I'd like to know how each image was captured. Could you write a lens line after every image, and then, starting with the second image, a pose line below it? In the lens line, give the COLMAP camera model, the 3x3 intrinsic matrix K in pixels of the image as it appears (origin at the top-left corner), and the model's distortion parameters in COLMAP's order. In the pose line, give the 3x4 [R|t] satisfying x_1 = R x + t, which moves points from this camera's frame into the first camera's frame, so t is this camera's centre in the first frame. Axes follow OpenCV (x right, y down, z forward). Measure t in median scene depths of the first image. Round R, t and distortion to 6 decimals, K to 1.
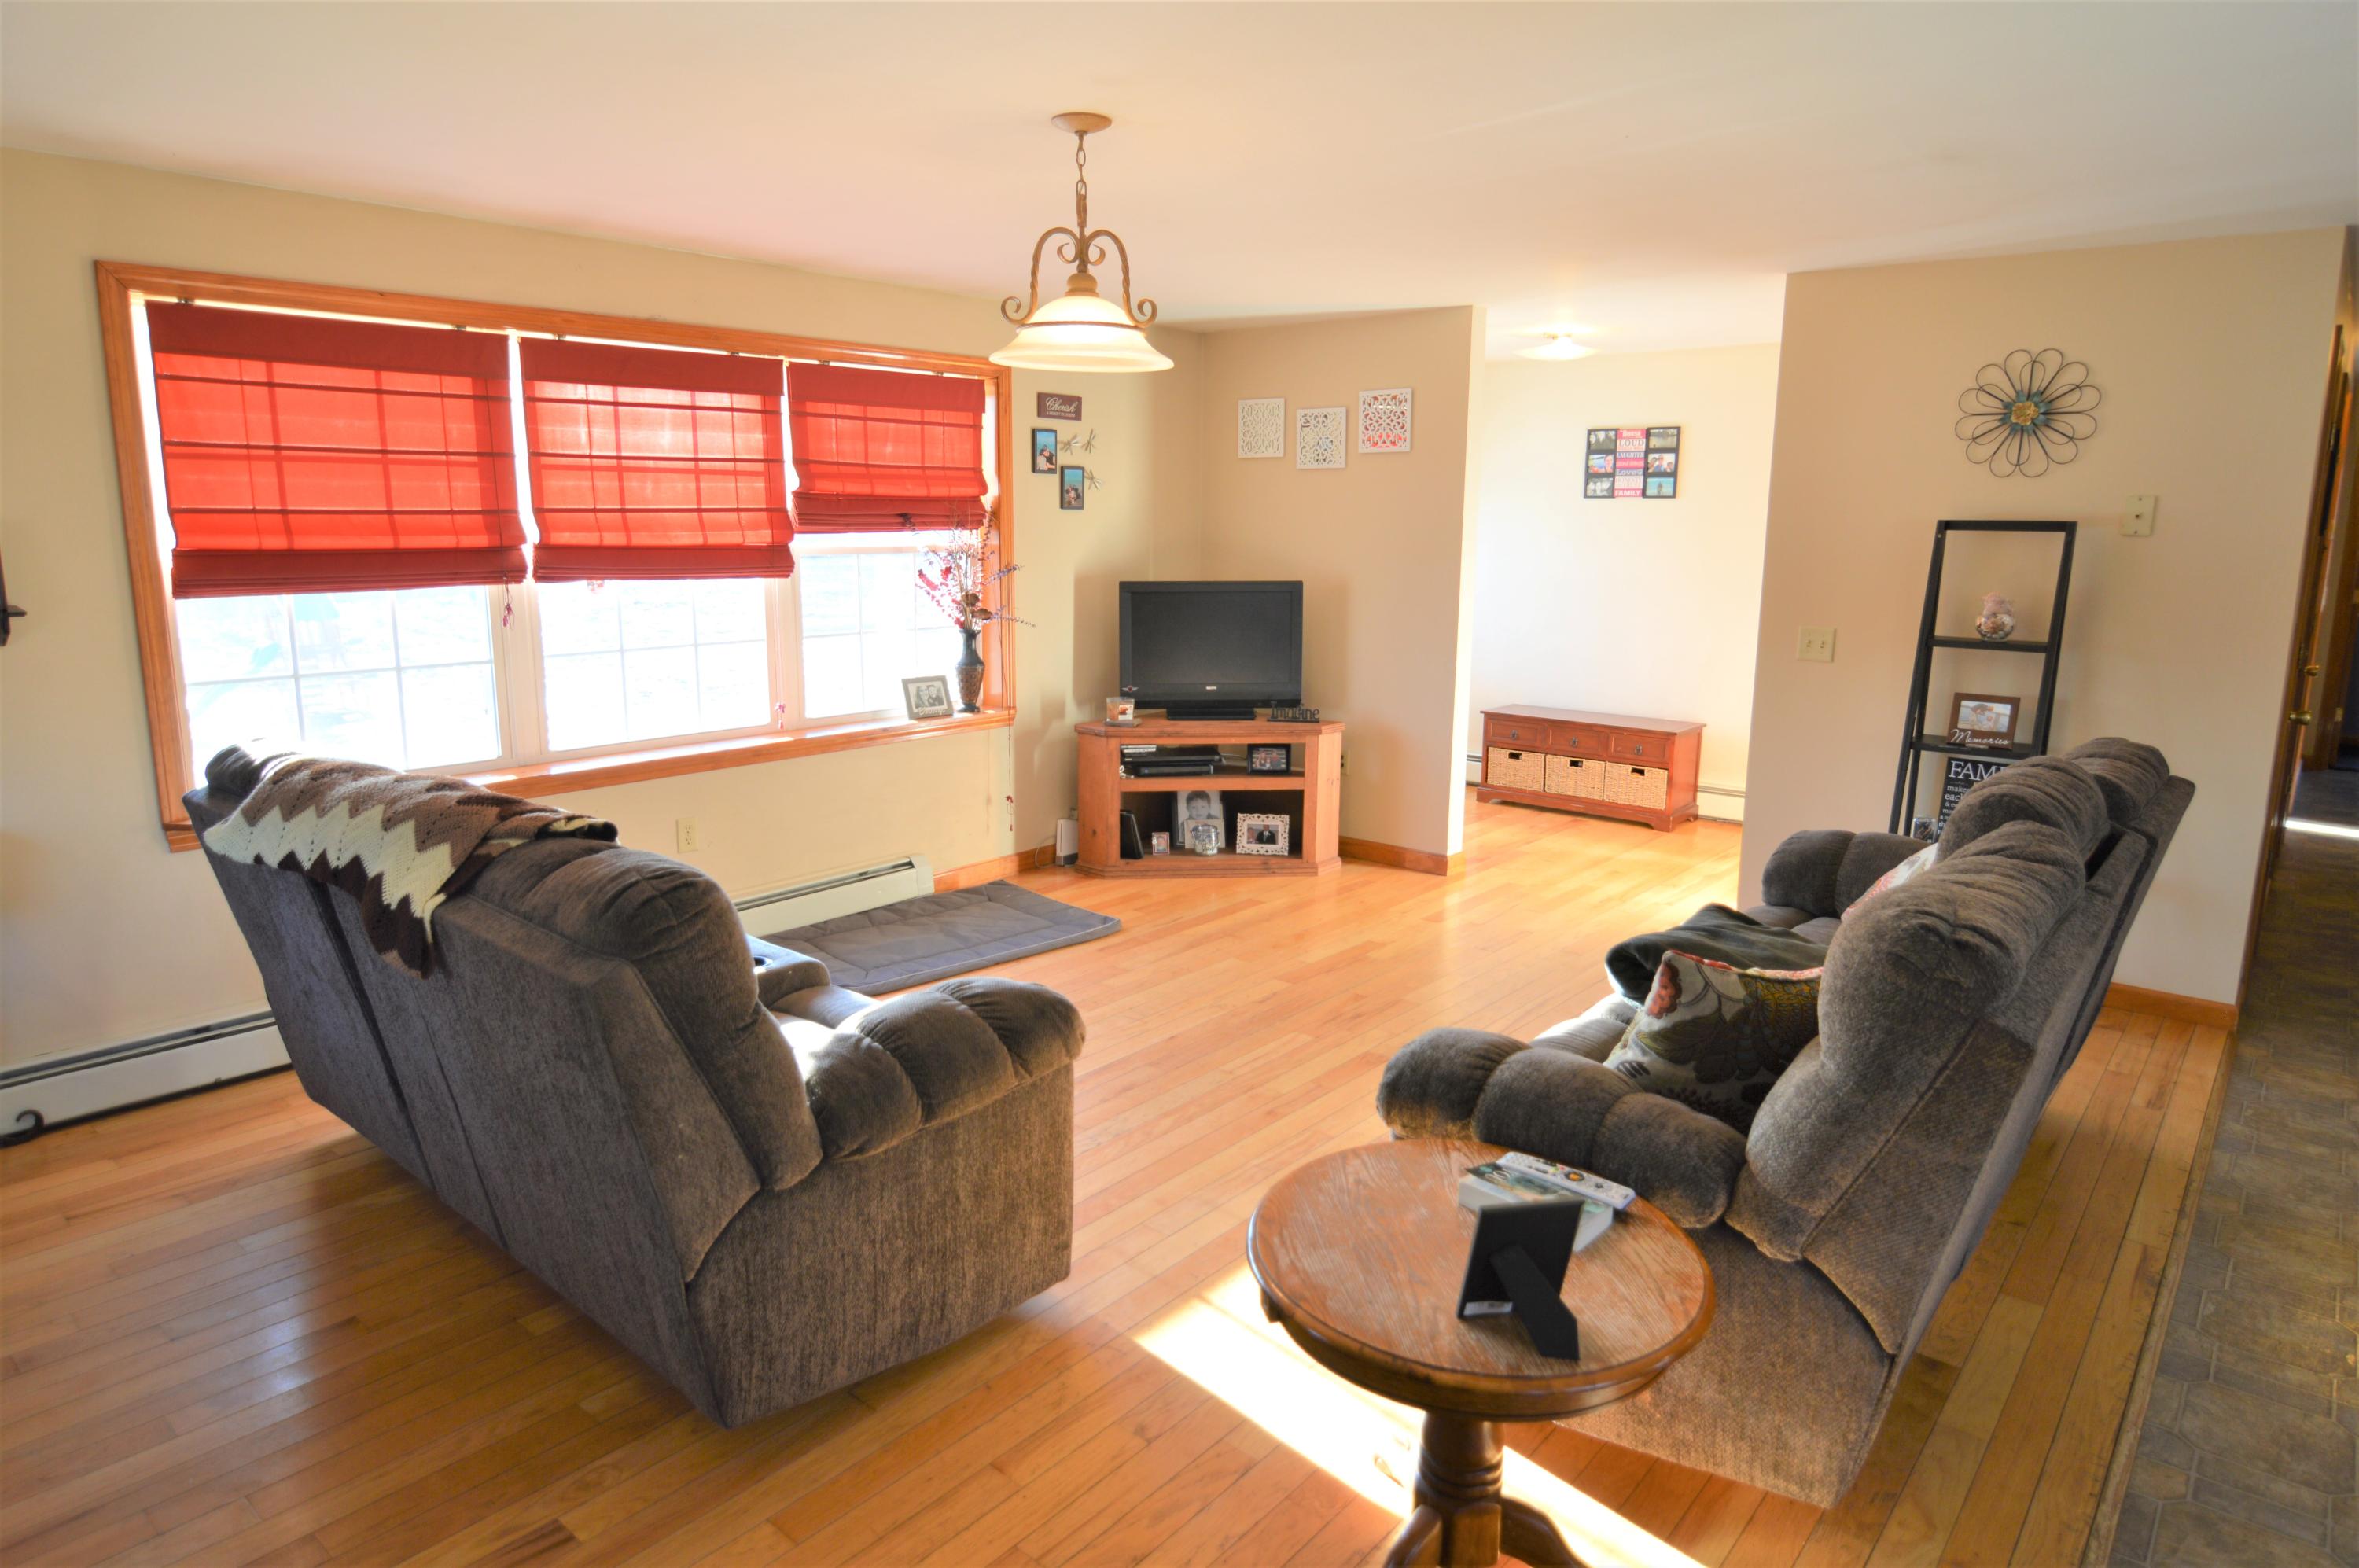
lens RADIAL K [[1428.3, 0, 1177.9], [0, 1428.3, 780.3], [0, 0, 1]] dist [-0.006568, -0.002734]
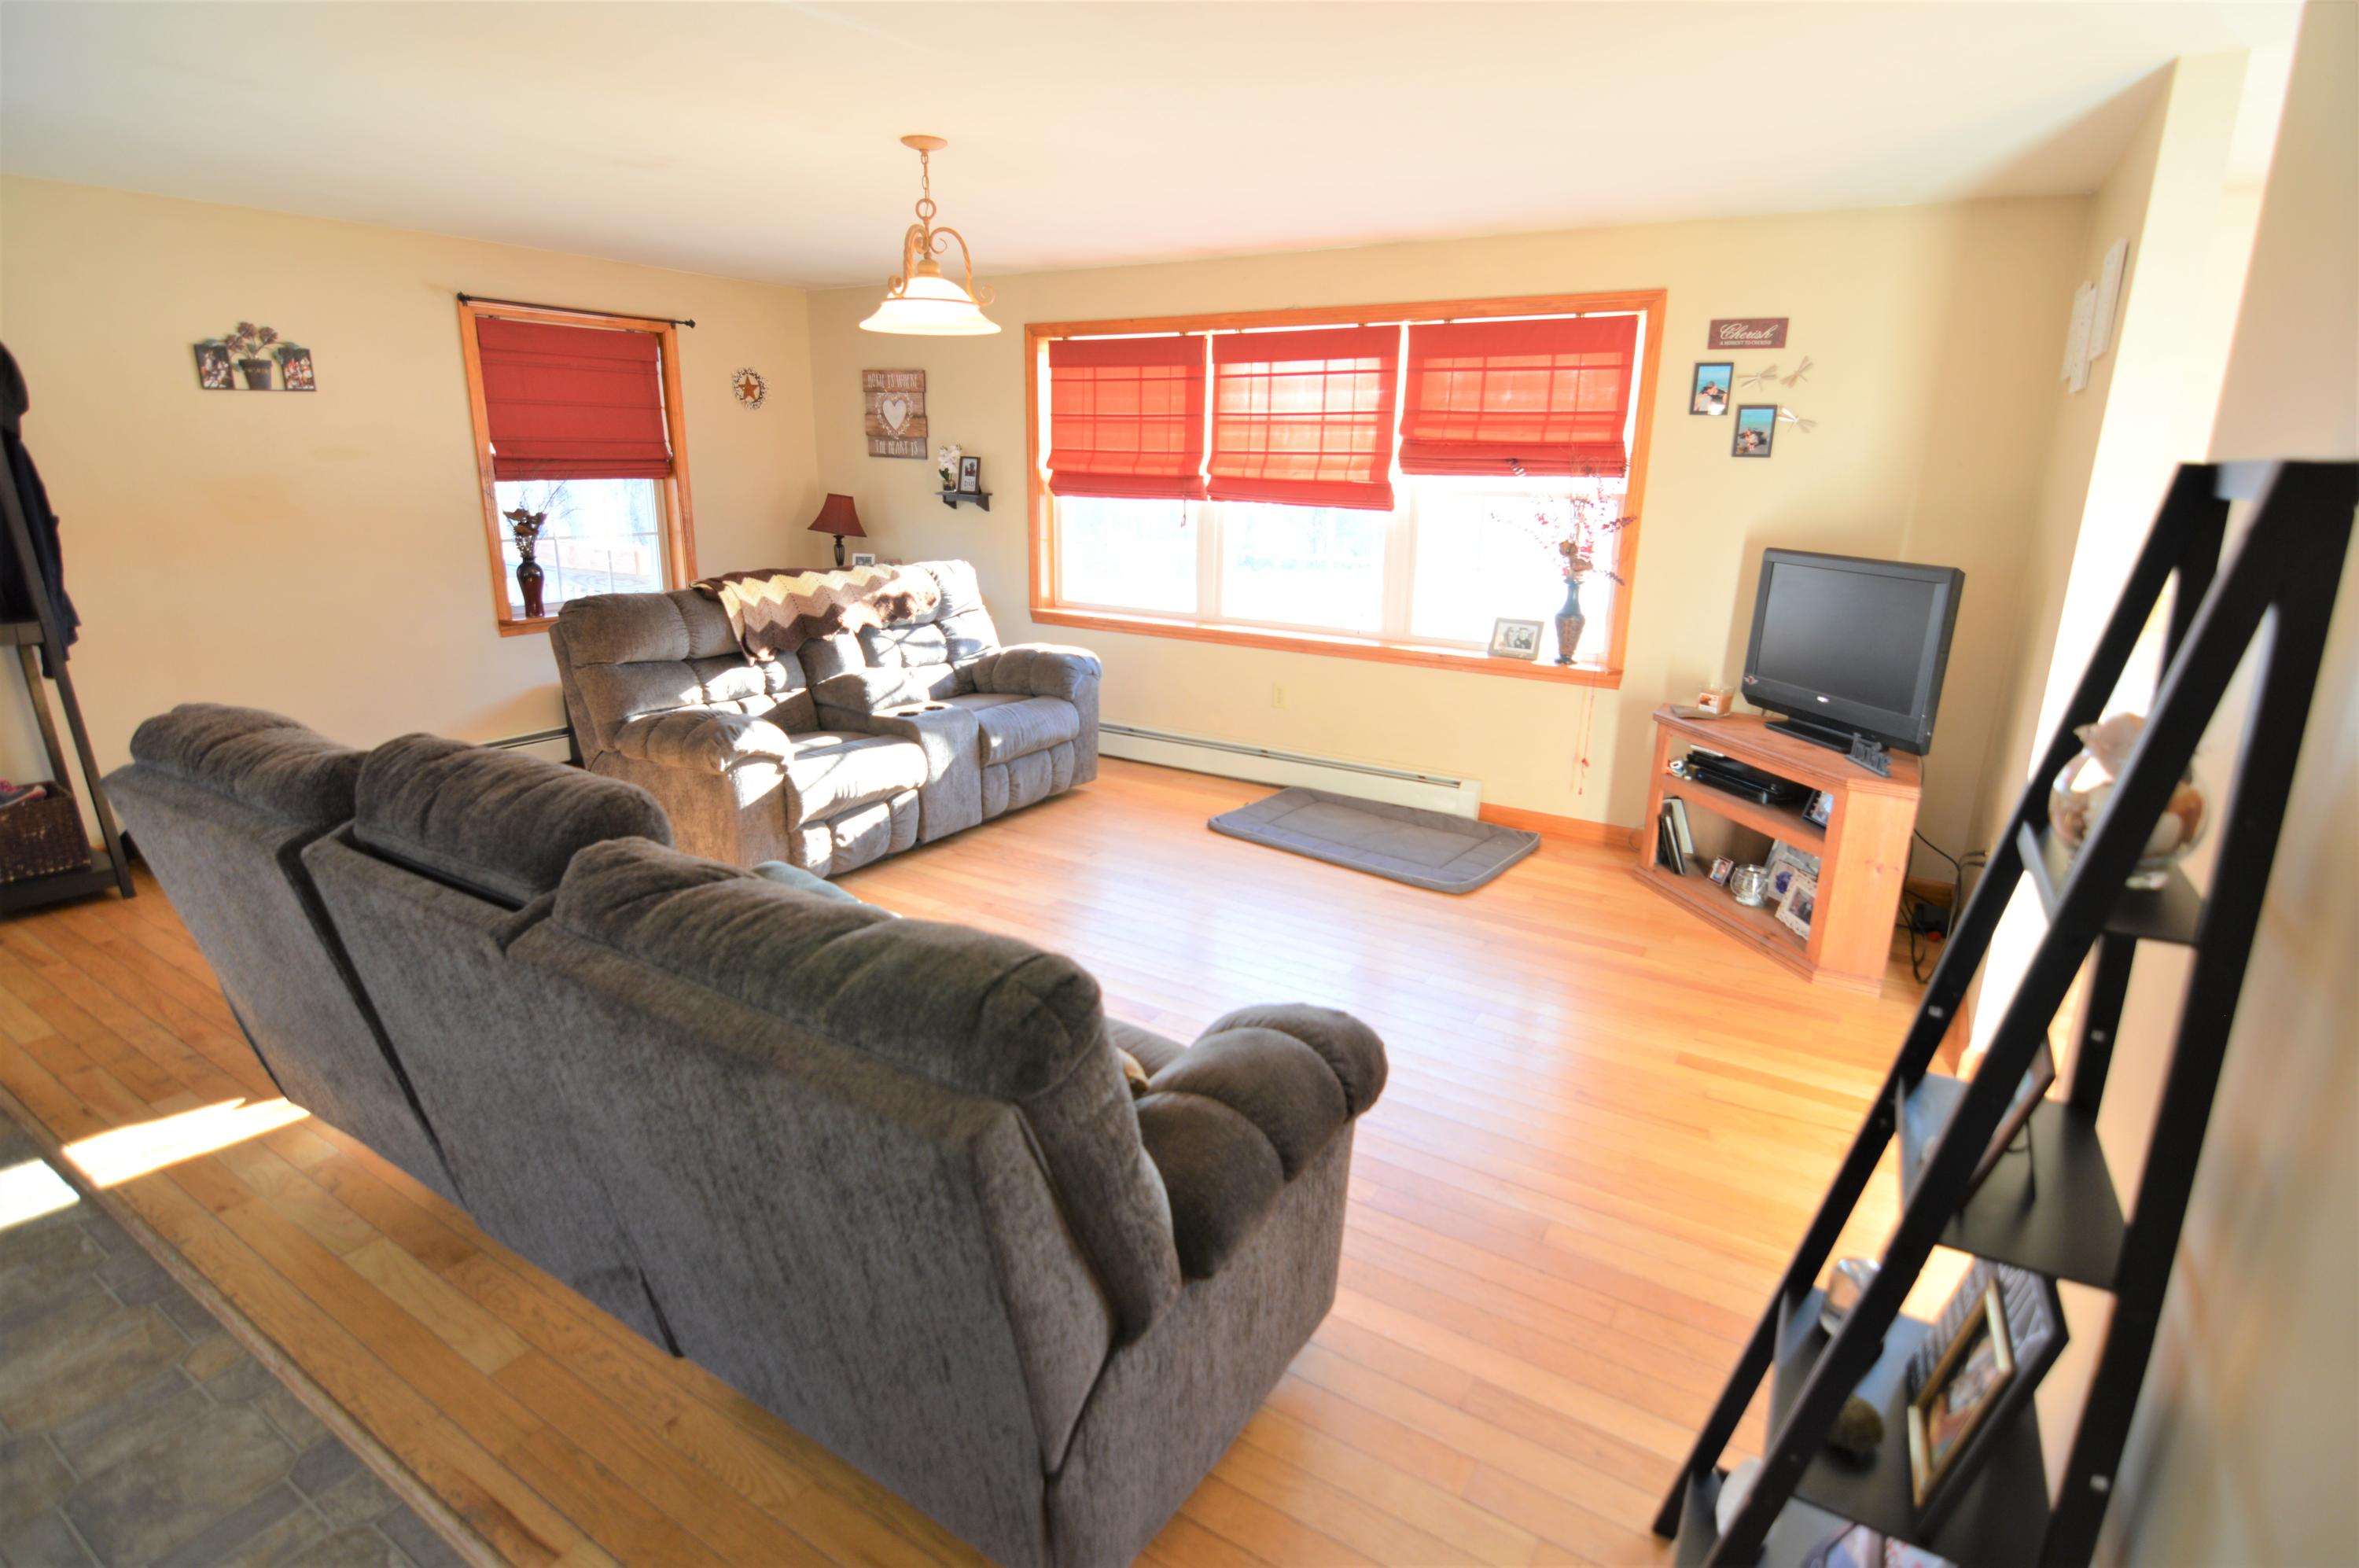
lens RADIAL K [[1158.3, 0, 1178.0], [0, 1158.3, 783.7], [0, 0, 1]] dist [-0.013715, -0.000832]
pose [[0.127592, 0.267932, -0.954952, 0.741435], [-0.198194, 0.950290, 0.240143, -0.131309], [0.971823, 0.158625, 0.174352, 0.741159]]
